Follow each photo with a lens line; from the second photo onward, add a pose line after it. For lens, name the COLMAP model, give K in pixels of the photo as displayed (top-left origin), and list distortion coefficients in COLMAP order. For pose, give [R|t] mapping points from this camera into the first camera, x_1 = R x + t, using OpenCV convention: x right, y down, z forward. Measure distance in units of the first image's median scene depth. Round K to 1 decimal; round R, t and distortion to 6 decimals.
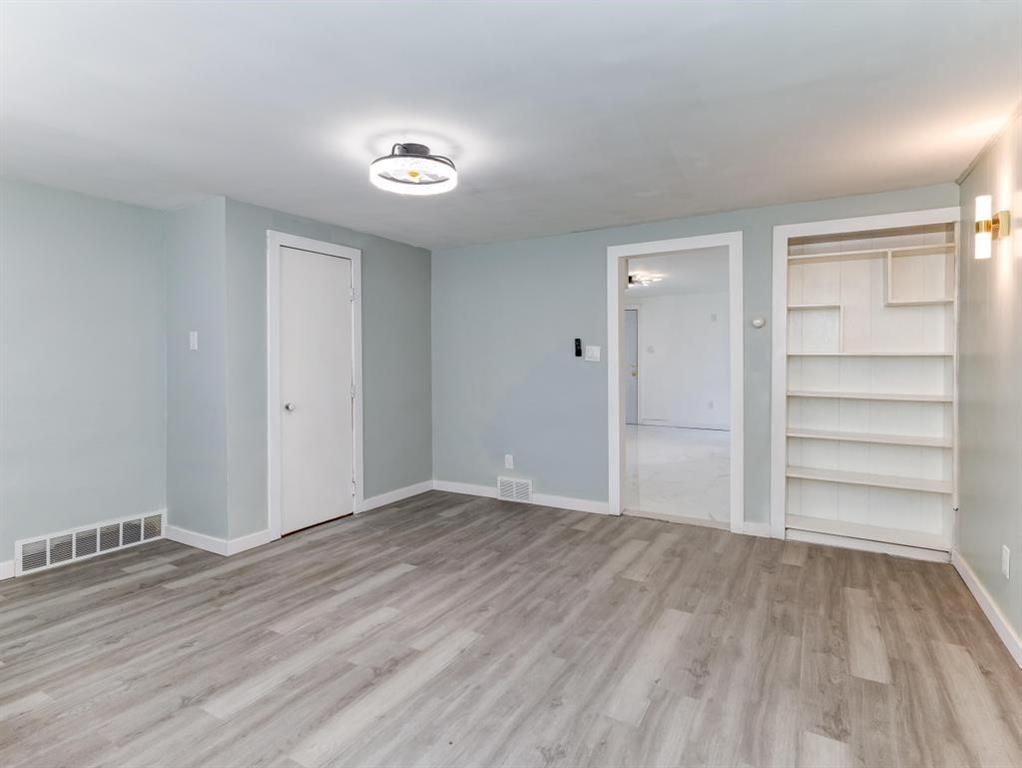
lens RADIAL K [[536.1, 0, 511.0], [0, 536.1, 384.0], [0, 0, 1]] dist [0.001881, -0.000643]
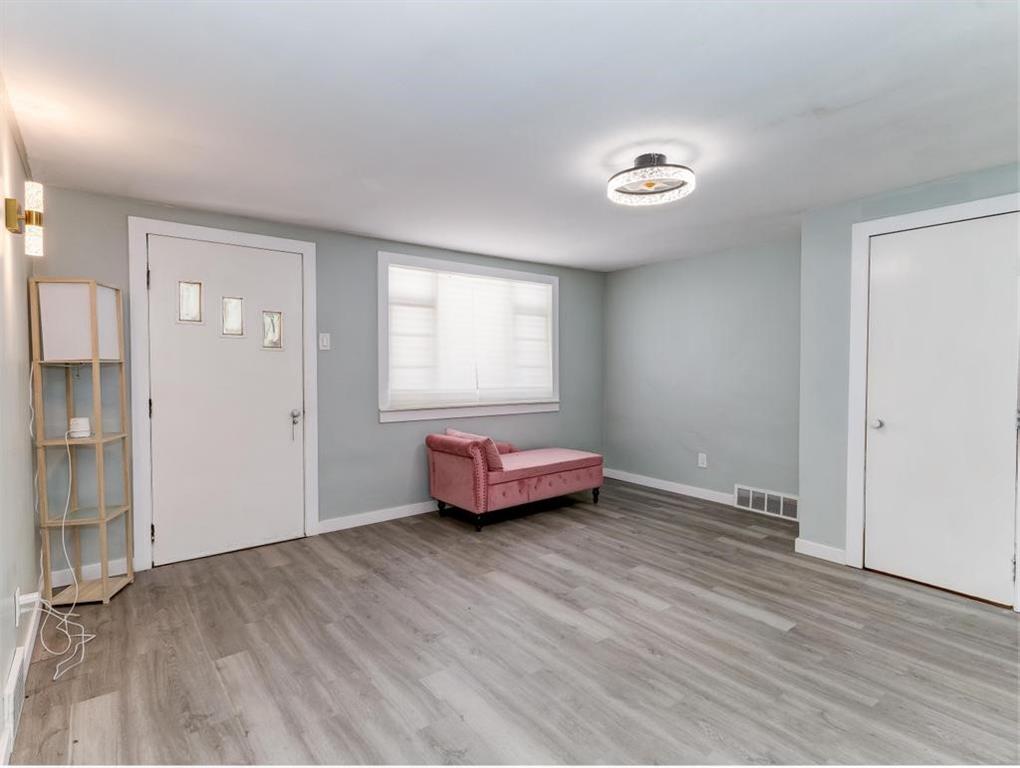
lens RADIAL K [[535.0, 0, 510.0], [0, 535.0, 384.0], [0, 0, 1]] dist [0.001881, -0.000643]
pose [[-0.377368, 0.033512, -0.925457, 0.792069], [-0.043961, 0.997570, 0.054049, -0.053043], [0.925019, 0.061081, -0.374978, 1.022455]]
